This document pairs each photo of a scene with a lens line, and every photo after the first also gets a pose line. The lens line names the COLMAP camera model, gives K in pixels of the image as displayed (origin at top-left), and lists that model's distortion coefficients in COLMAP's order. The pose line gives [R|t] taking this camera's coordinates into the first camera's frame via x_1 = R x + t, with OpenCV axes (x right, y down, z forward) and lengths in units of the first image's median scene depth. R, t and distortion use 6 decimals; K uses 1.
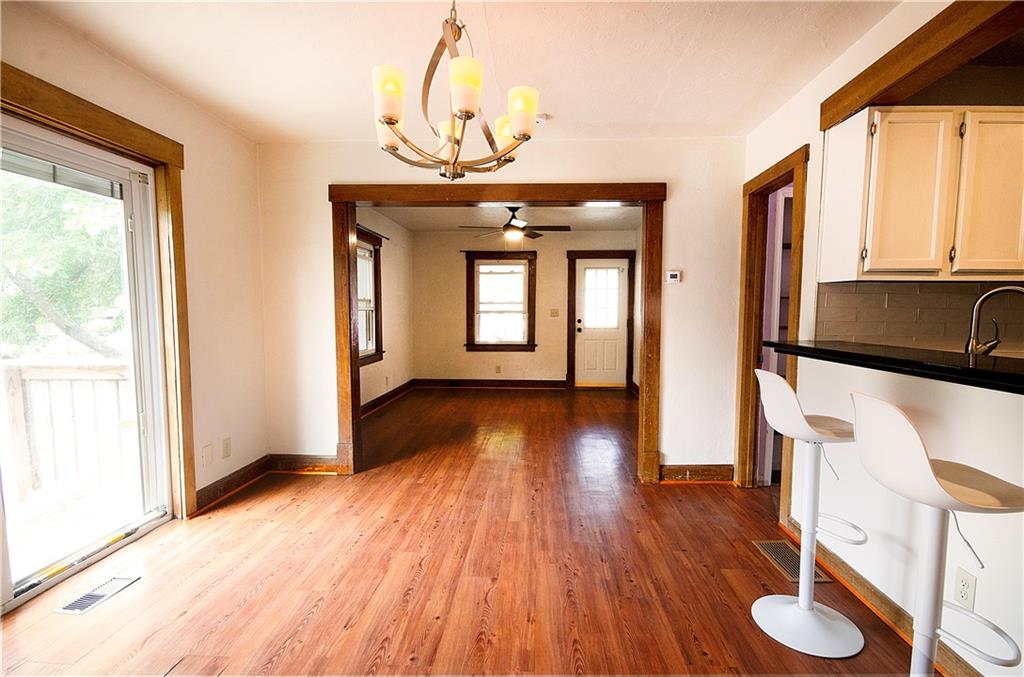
lens RADIAL K [[454.1, 0, 513.7], [0, 454.1, 341.8], [0, 0, 1]] dist [-0.018751, -0.000867]
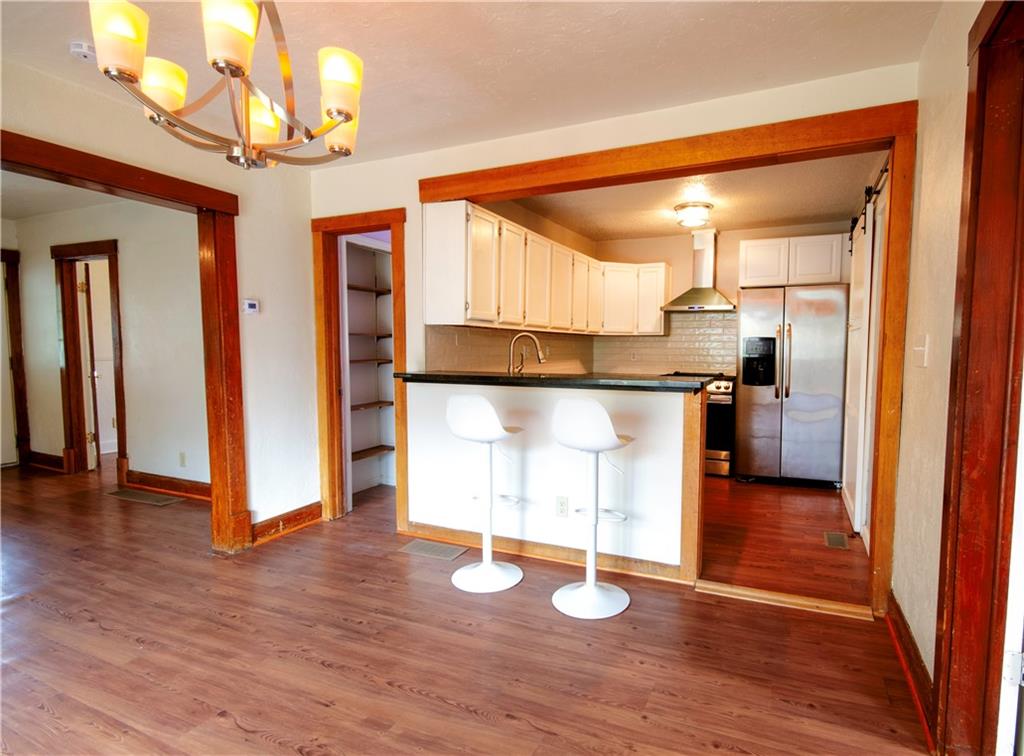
lens RADIAL K [[544.2, 0, 514.7], [0, 544.2, 380.2], [0, 0, 1]] dist [-0.042480, -0.001990]
pose [[0.359679, -0.053586, 0.931536, -0.586259], [0.053481, 0.997892, 0.036753, -0.017357], [-0.931542, 0.036600, 0.361787, 0.211801]]
